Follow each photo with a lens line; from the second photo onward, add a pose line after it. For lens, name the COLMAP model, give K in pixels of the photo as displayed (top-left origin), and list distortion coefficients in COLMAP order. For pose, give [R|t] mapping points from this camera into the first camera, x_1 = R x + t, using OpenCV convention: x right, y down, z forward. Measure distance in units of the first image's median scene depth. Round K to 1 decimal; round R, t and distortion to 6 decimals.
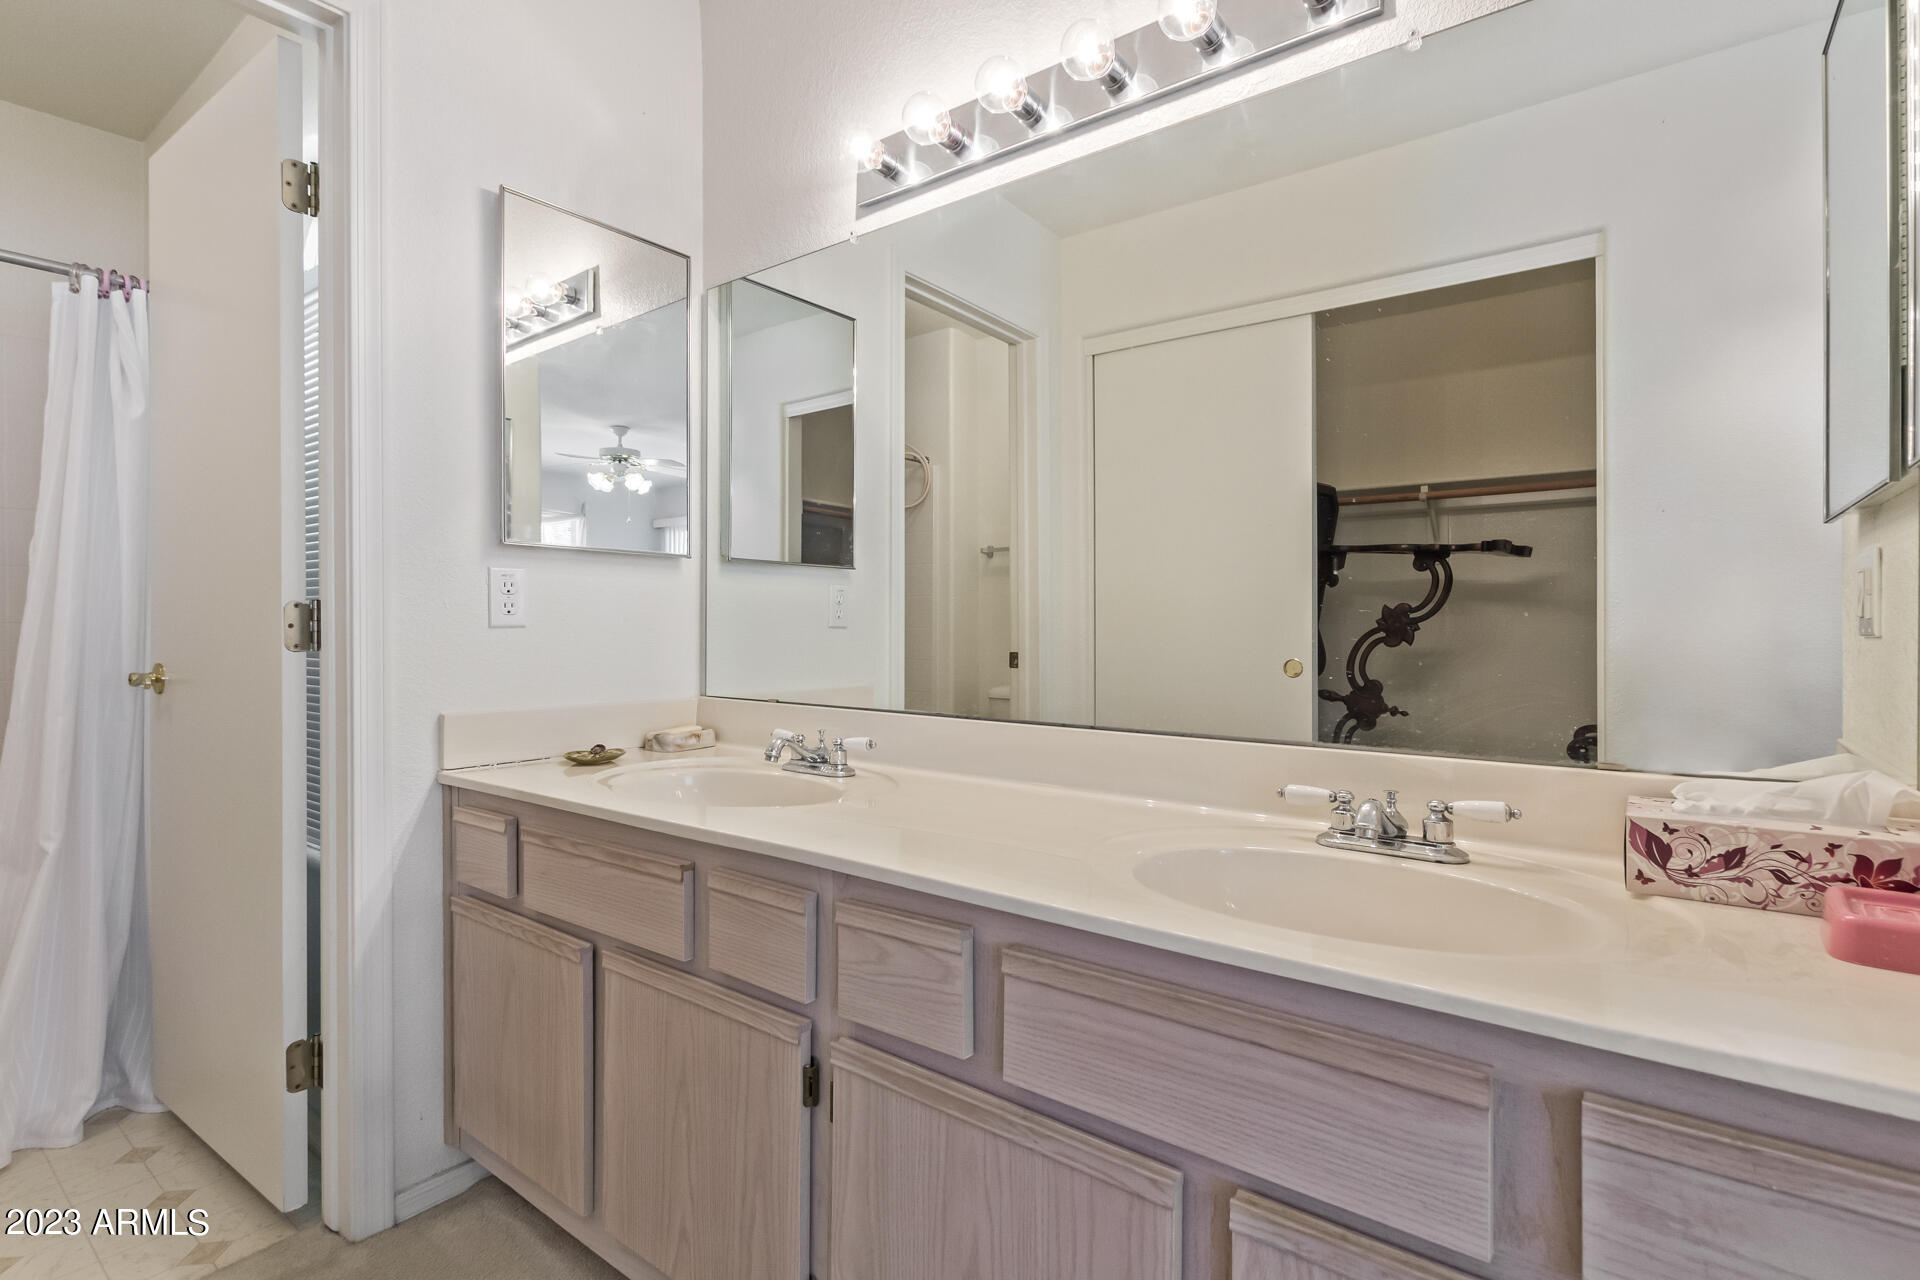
lens RADIAL K [[913.2, 0, 948.2], [0, 913.2, 618.4], [0, 0, 1]] dist [-0.000307, -0.001217]
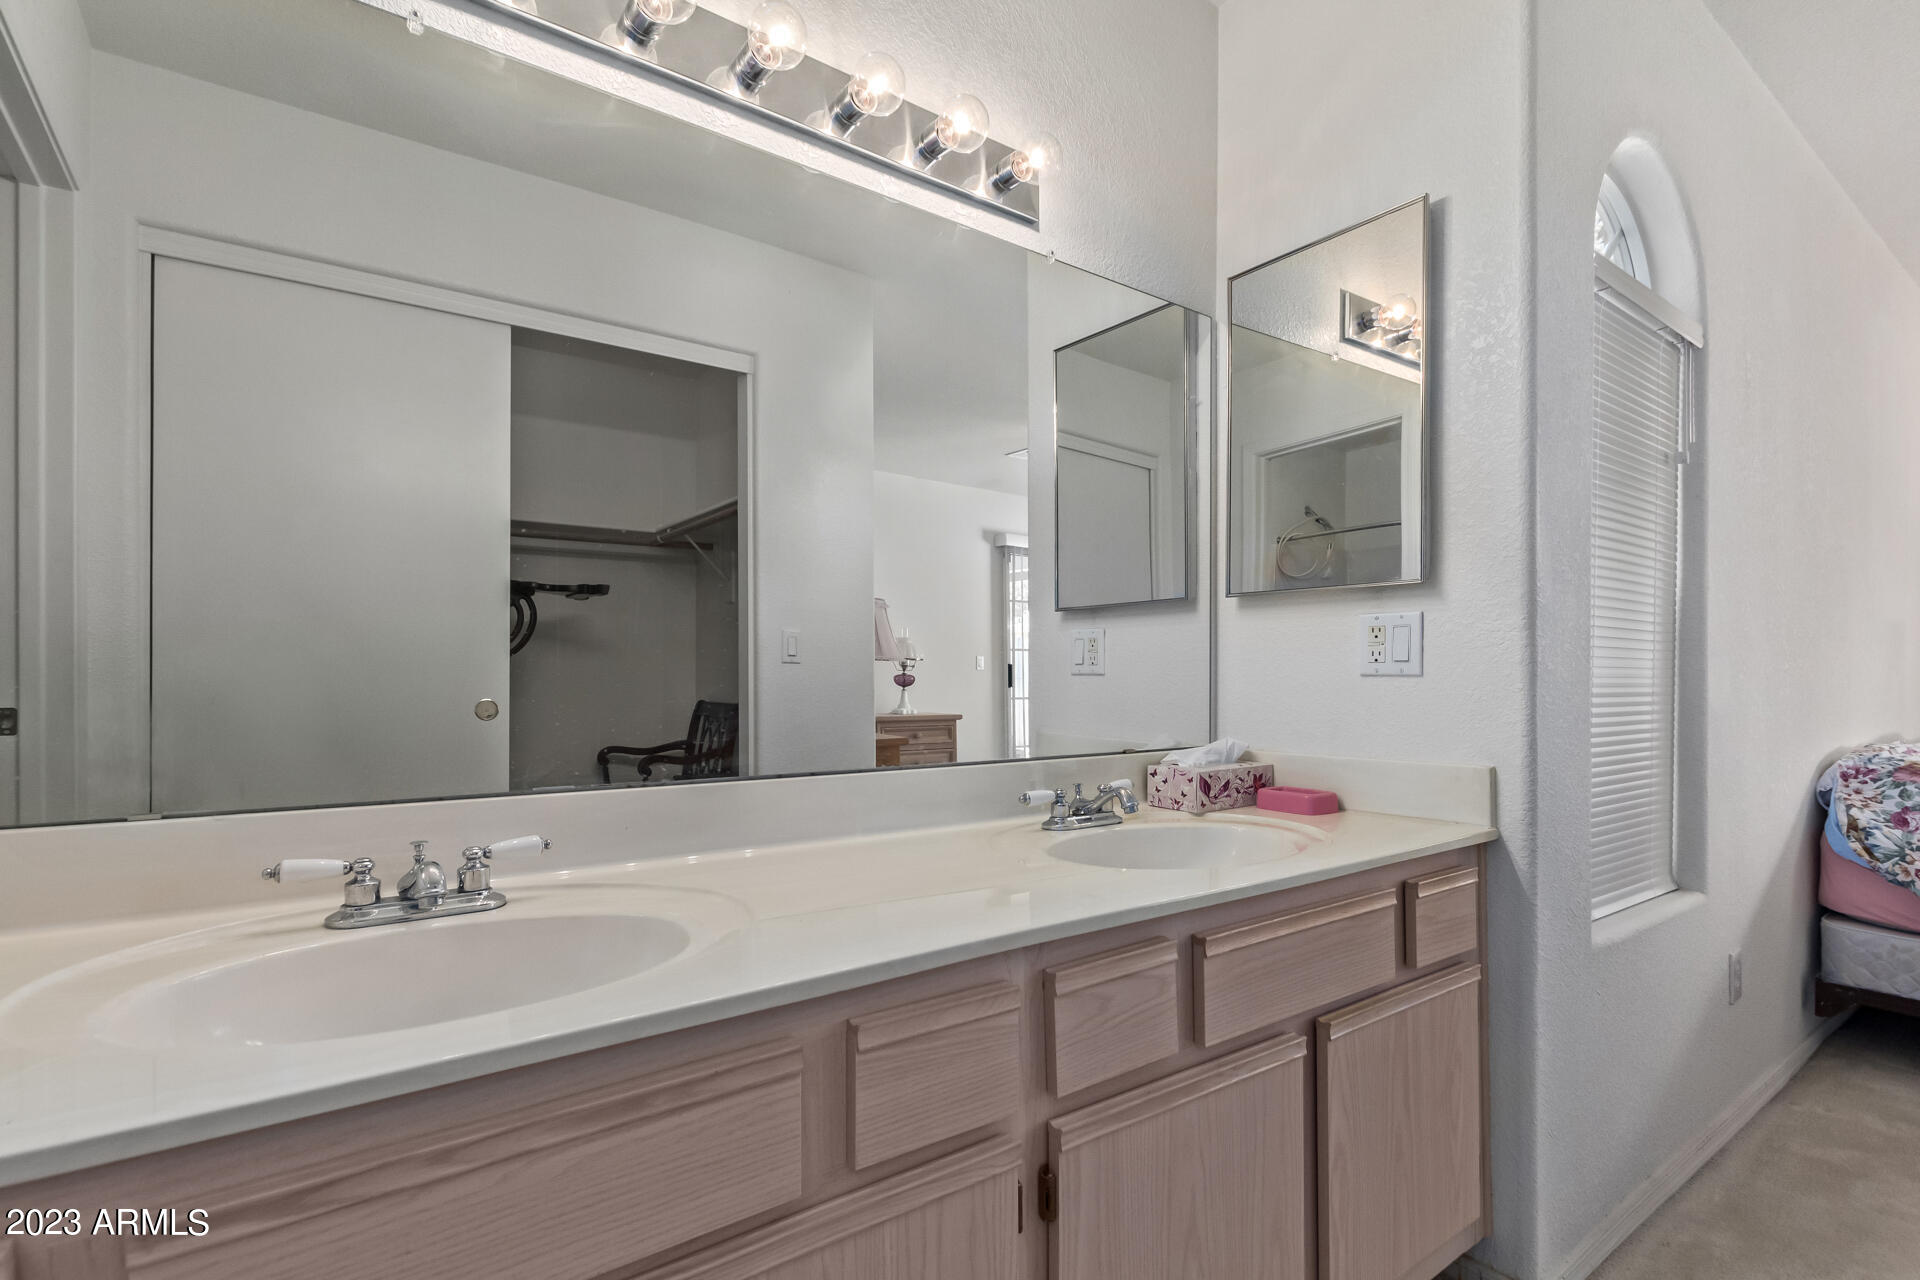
lens RADIAL K [[932.9, 0, 984.6], [0, 932.9, 644.3], [0, 0, 1]] dist [-0.012840, -0.000997]
pose [[0.264502, 0.022492, 0.964123, -0.991196], [-0.008498, 0.999744, -0.020992, 0.003555], [-0.964348, -0.002641, 0.264626, 0.786505]]
